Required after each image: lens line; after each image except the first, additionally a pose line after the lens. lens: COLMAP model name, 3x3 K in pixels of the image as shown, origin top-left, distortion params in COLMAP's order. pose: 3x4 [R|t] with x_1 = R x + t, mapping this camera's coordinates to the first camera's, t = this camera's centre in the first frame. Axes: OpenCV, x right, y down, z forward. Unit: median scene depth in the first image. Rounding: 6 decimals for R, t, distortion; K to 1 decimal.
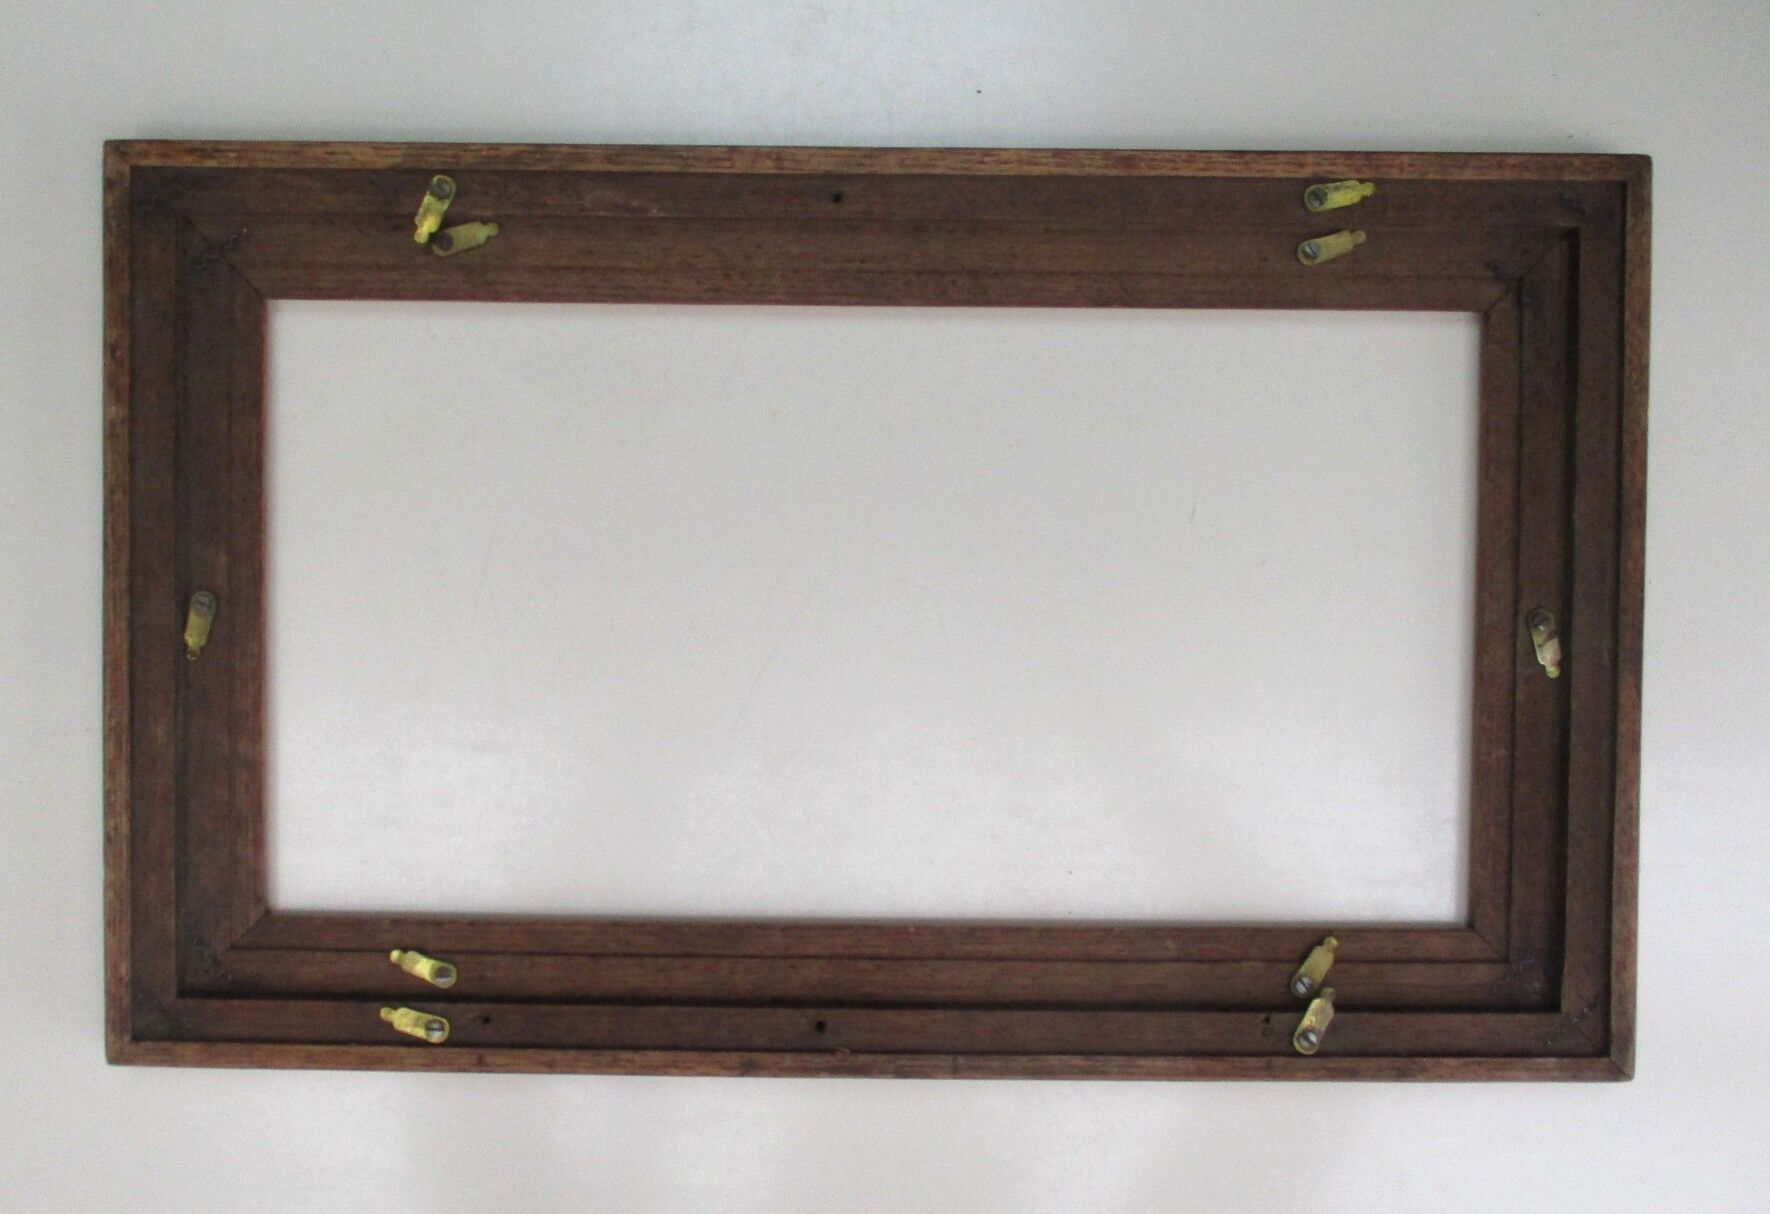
lens RADIAL K [[1680.9, 0, 879.8], [0, 1680.9, 685.6], [0, 0, 1]] dist [-0.006494, -0.008161]
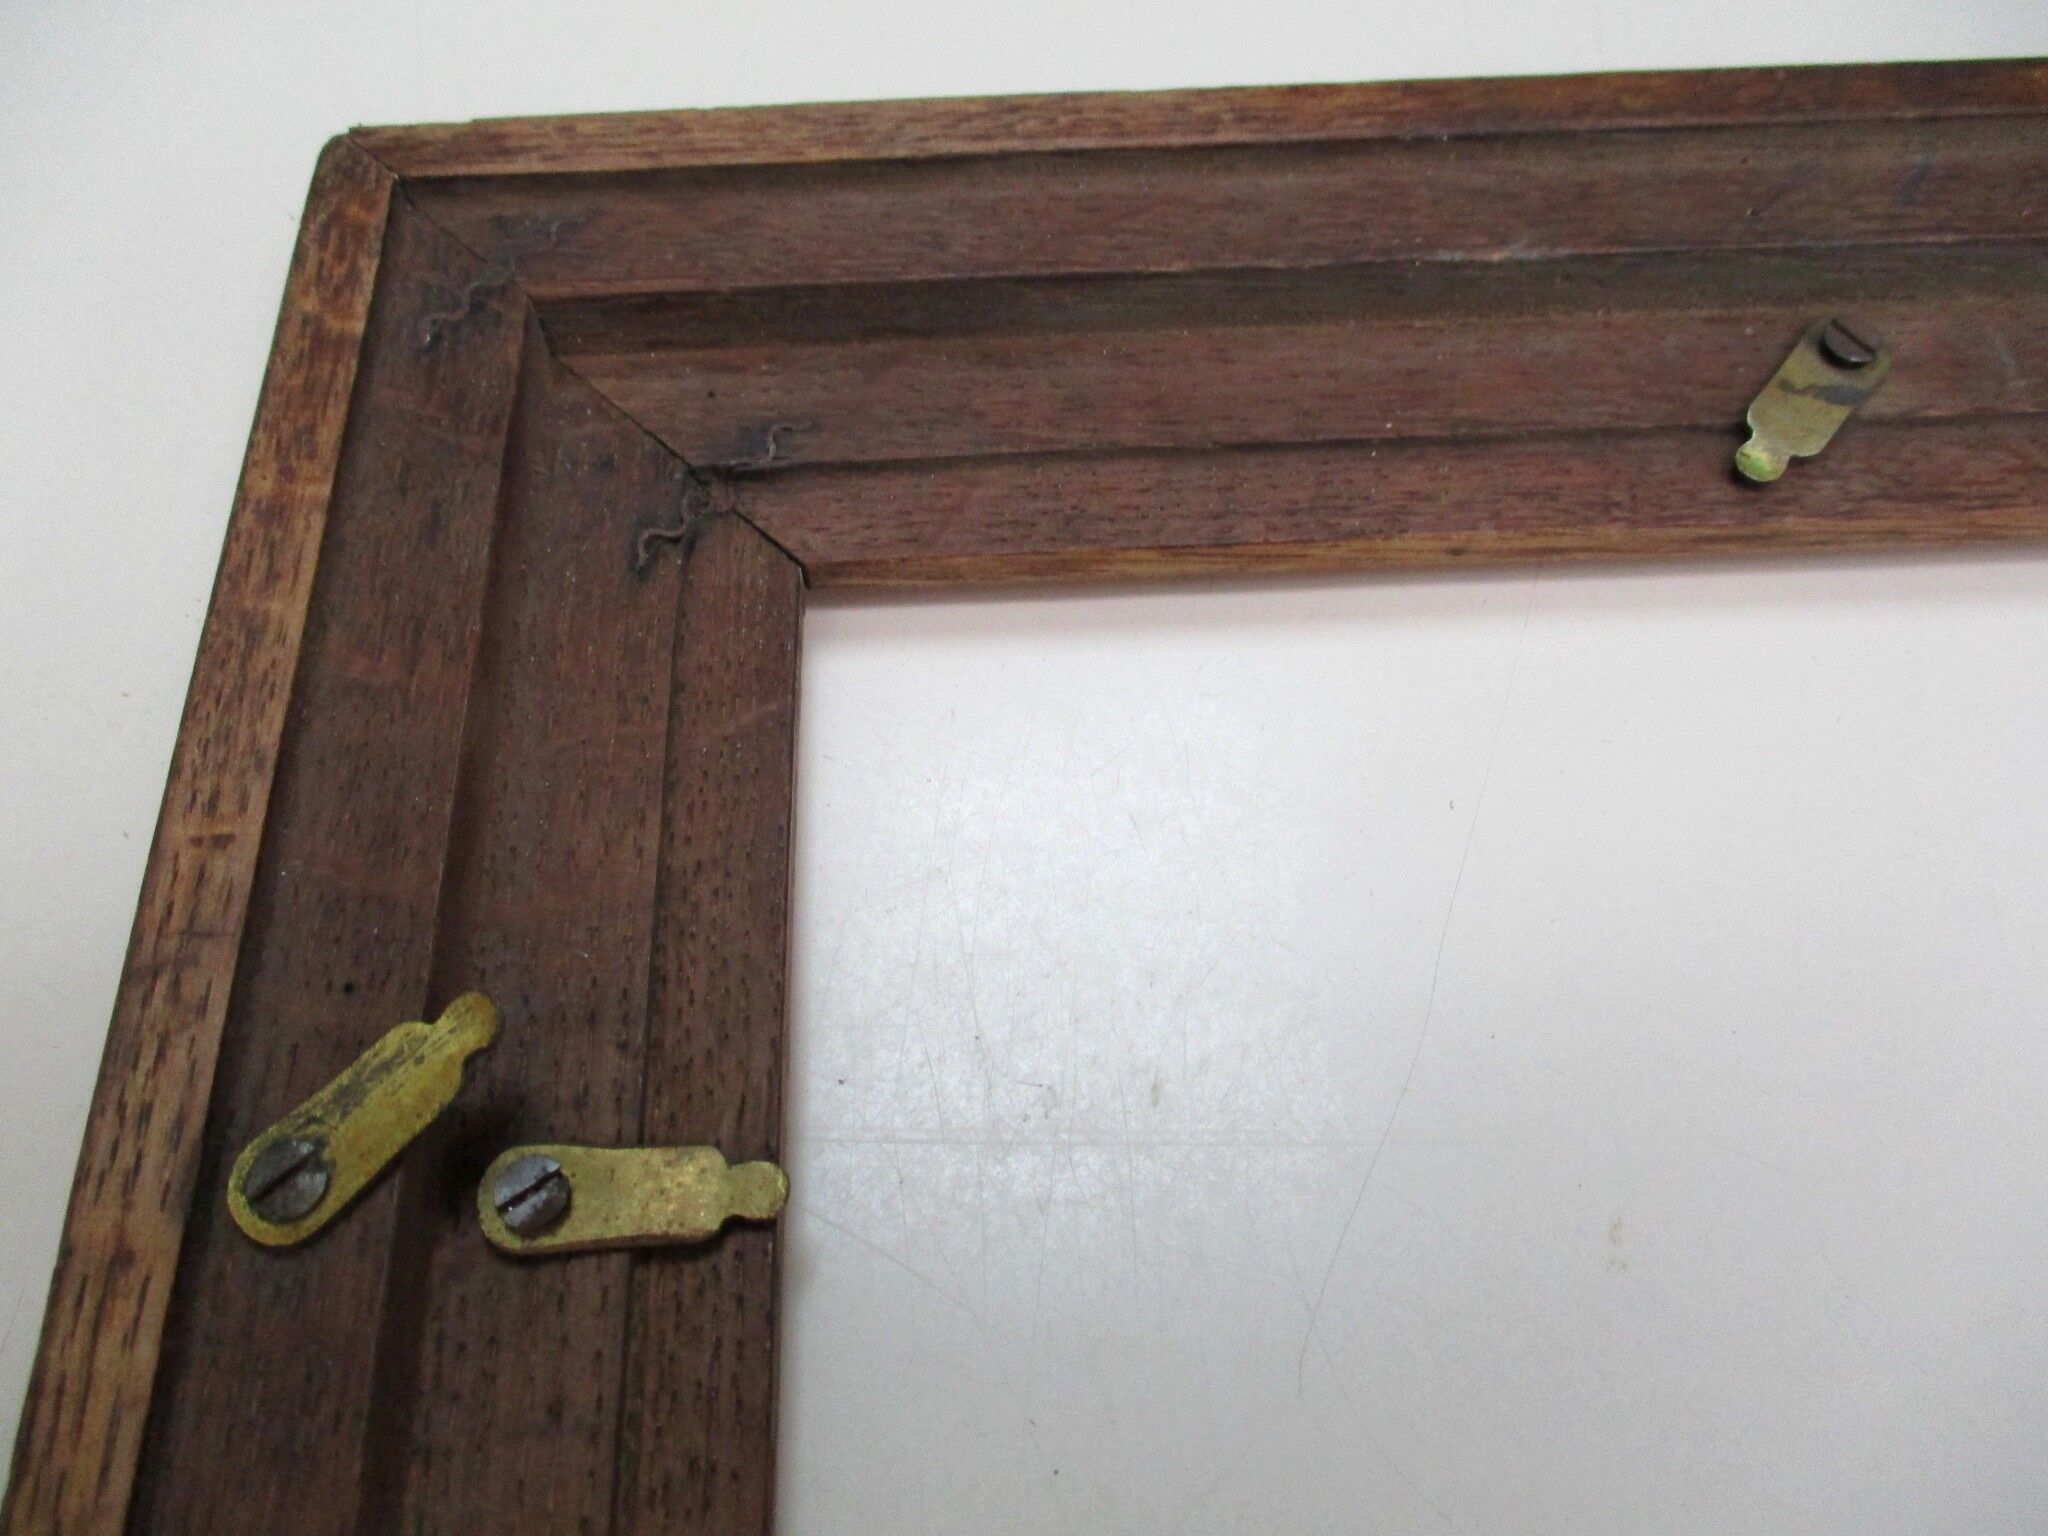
lens RADIAL K [[1692.8, 0, 1033.6], [0, 1692.8, 777.2], [0, 0, 1]] dist [-0.028388, 0.003453]
pose [[-0.042170, -0.883703, 0.466145, 0.189224], [0.997690, -0.062115, -0.027499, -0.172629], [0.053256, 0.463909, 0.884281, 0.740892]]
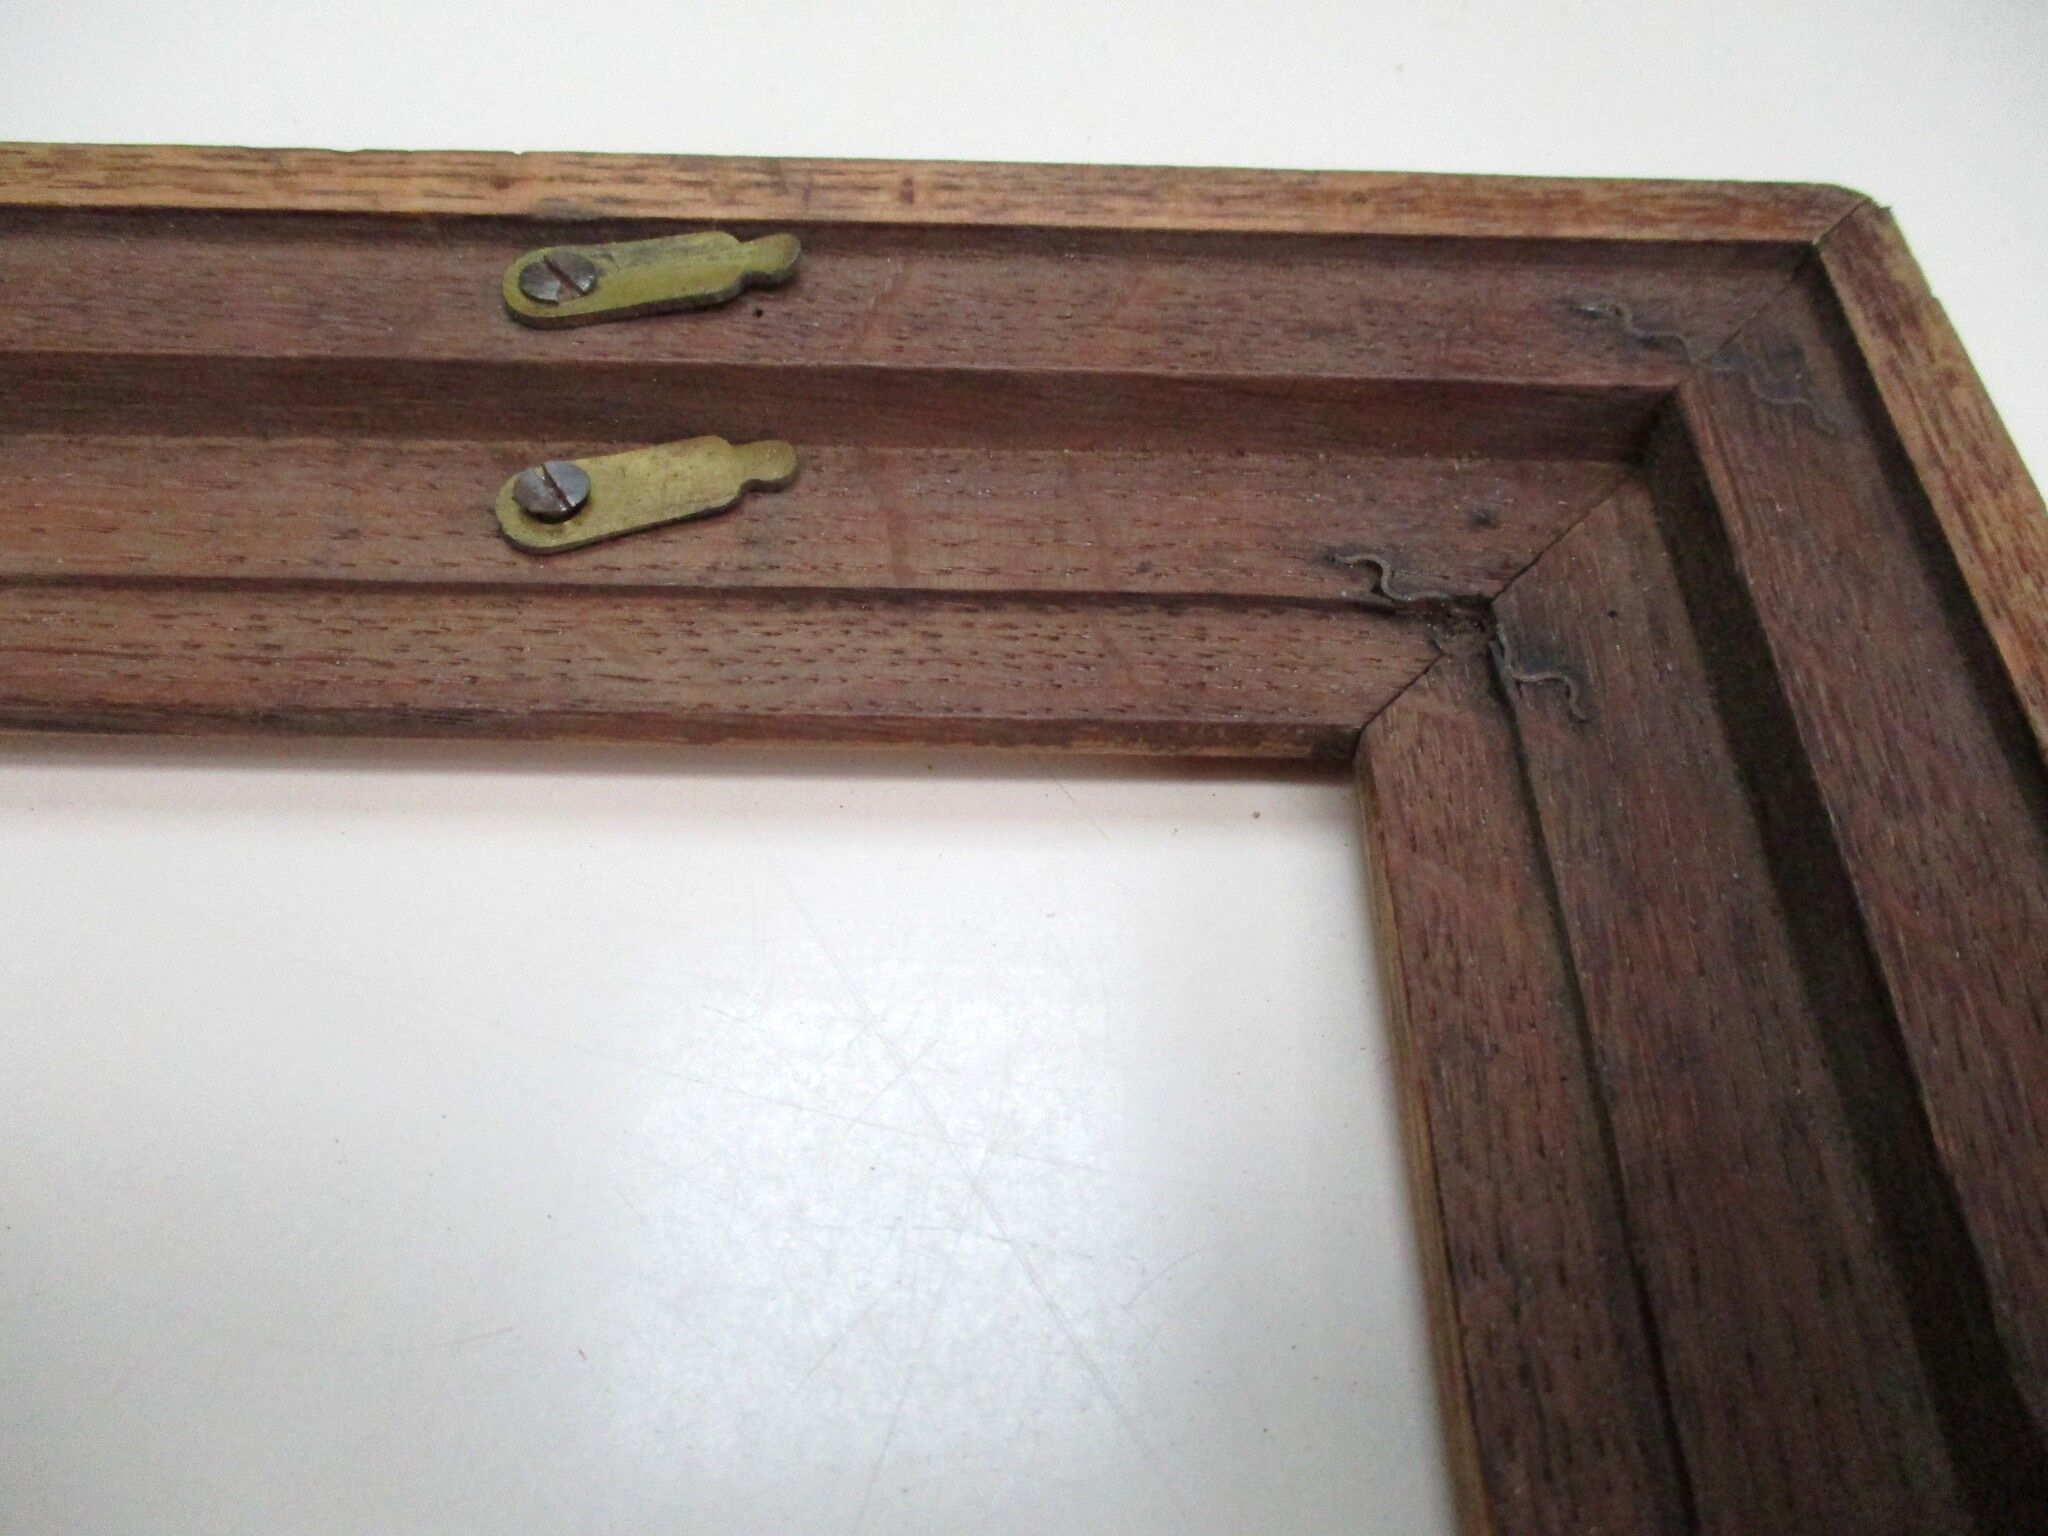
lens RADIAL K [[1692.8, 0, 1033.6], [0, 1692.8, 777.2], [0, 0, 1]] dist [-0.028388, 0.003453]
pose [[0.999845, -0.001377, 0.017569, 0.306129], [0.011974, 0.784505, -0.620007, -0.079077], [-0.012929, 0.620122, 0.784399, 0.805836]]
